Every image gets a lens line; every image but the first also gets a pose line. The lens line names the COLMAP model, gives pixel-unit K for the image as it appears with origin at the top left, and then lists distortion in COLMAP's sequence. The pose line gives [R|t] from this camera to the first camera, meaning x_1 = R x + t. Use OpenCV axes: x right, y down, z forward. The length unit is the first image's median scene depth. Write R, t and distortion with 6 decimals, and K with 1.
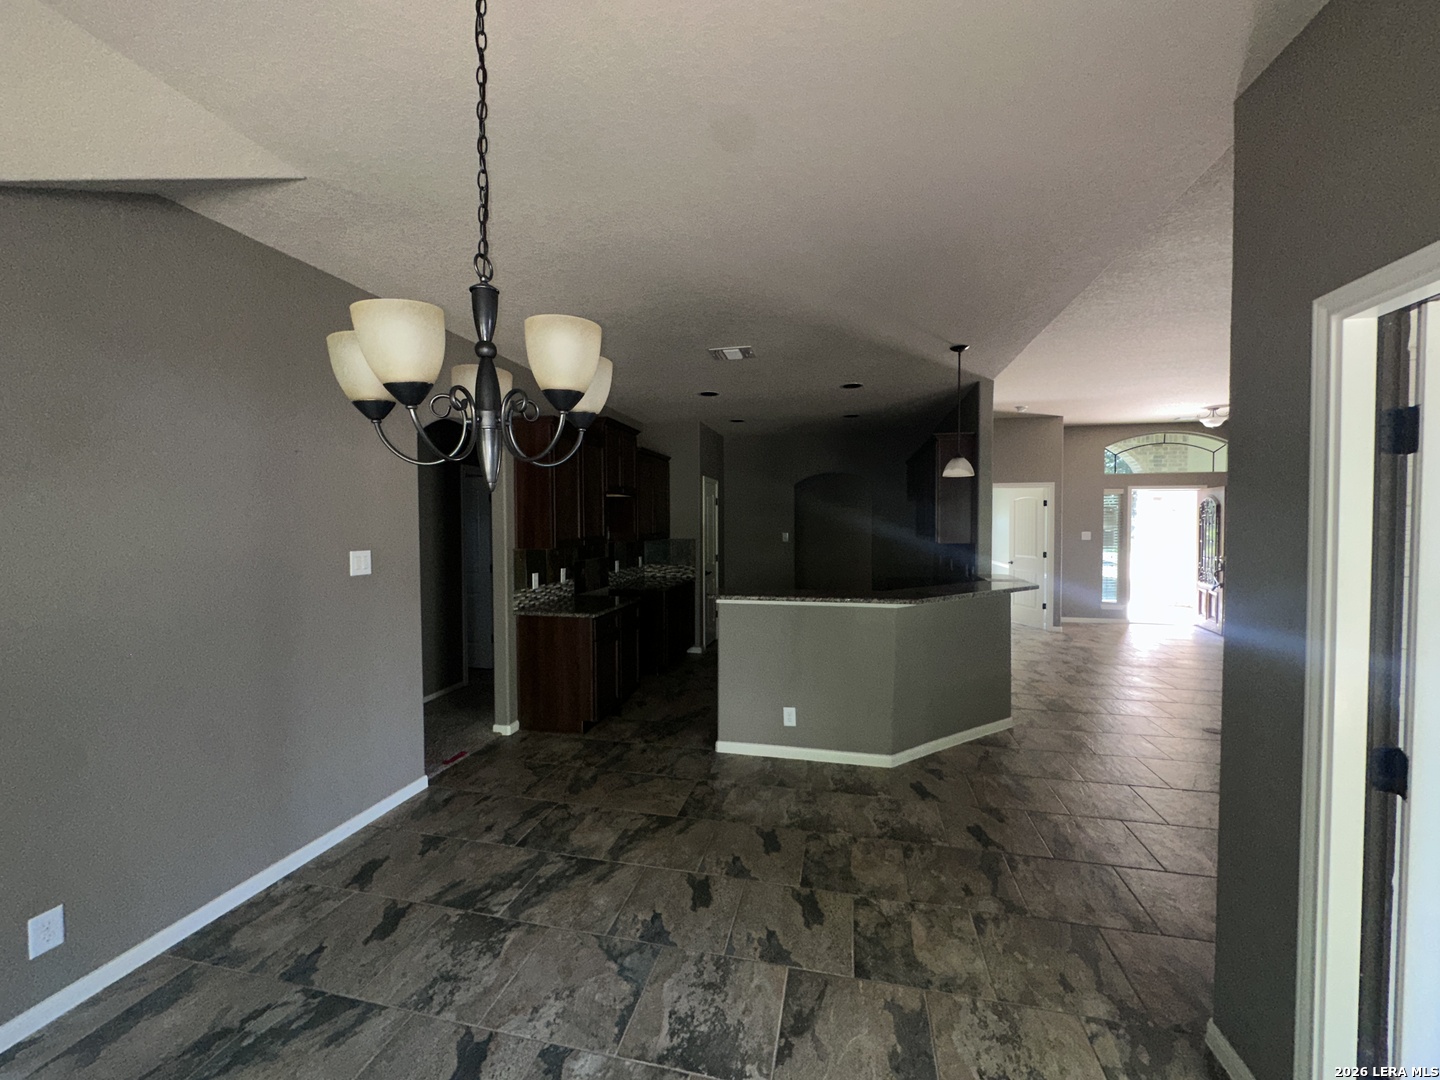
lens RADIAL K [[578.0, 0, 719.4], [0, 578.0, 538.4], [0, 0, 1]] dist [-0.004360, 0.000811]
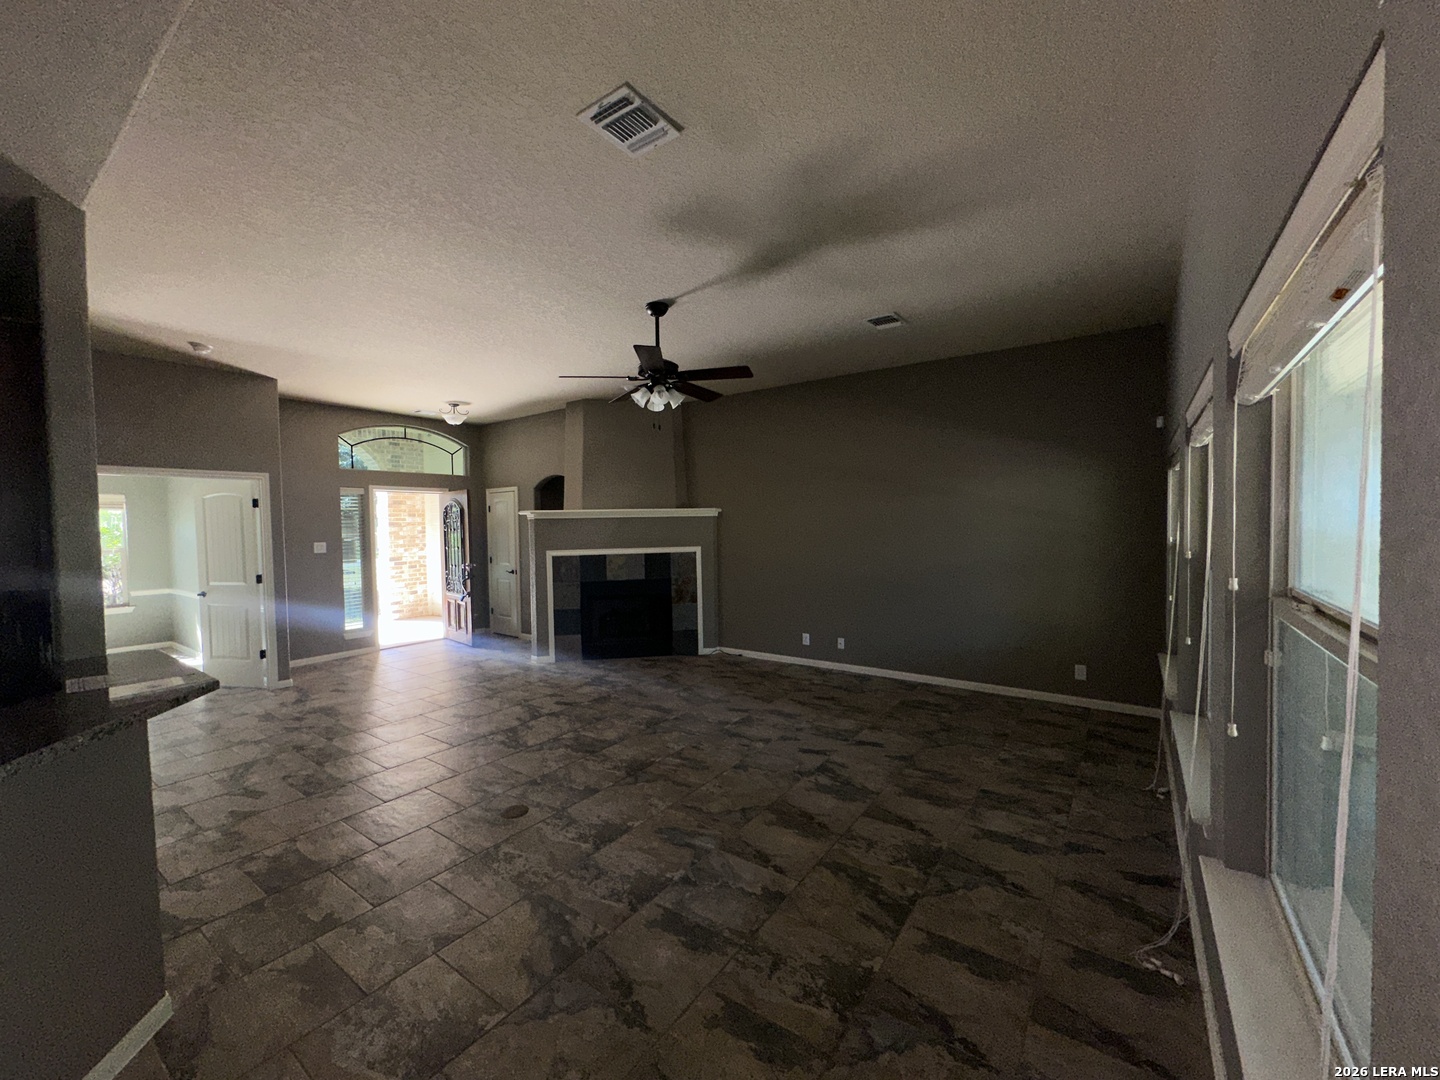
lens RADIAL K [[578.0, 0, 721.1], [0, 578.0, 547.5], [0, 0, 1]] dist [-0.004360, 0.000811]
pose [[0.385882, -0.043772, 0.921509, 0.151409], [0.036325, 0.998820, 0.032233, -0.010642], [-0.921833, 0.021035, 0.387017, 0.237347]]
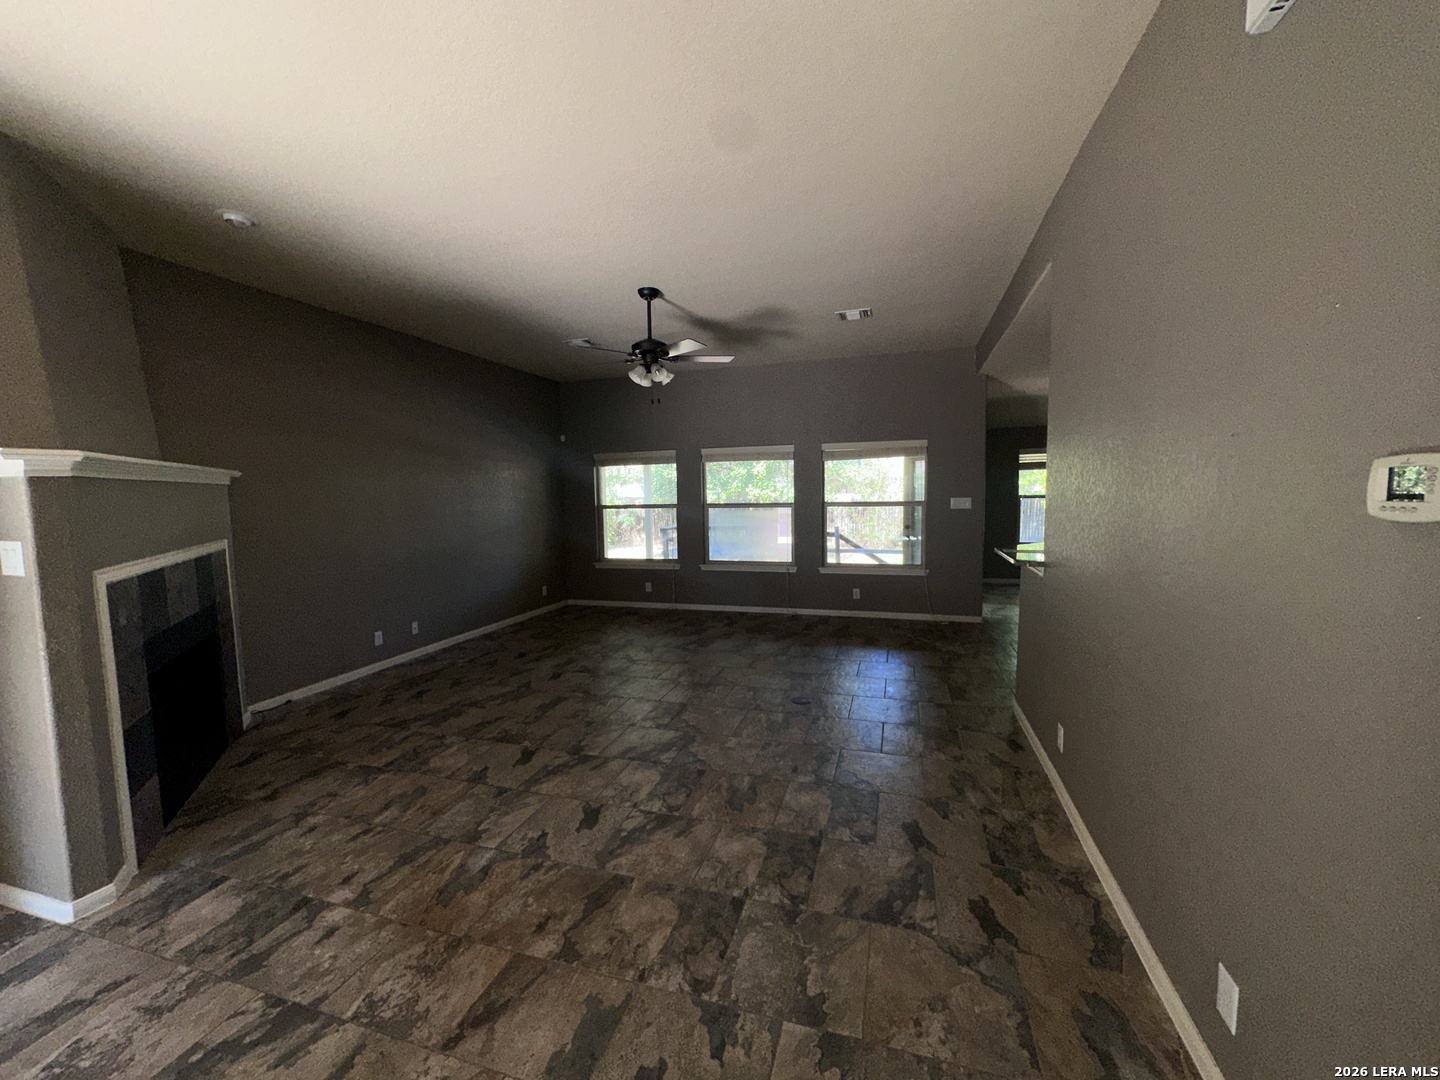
lens RADIAL K [[578.0, 0, 717.5], [0, 578.0, 548.7], [0, 0, 1]] dist [-0.004360, 0.000811]
pose [[-0.996497, 0.013283, 0.082562, 0.472757], [0.023535, 0.991943, 0.124478, -0.026506], [-0.080243, 0.125985, -0.988781, 1.006742]]
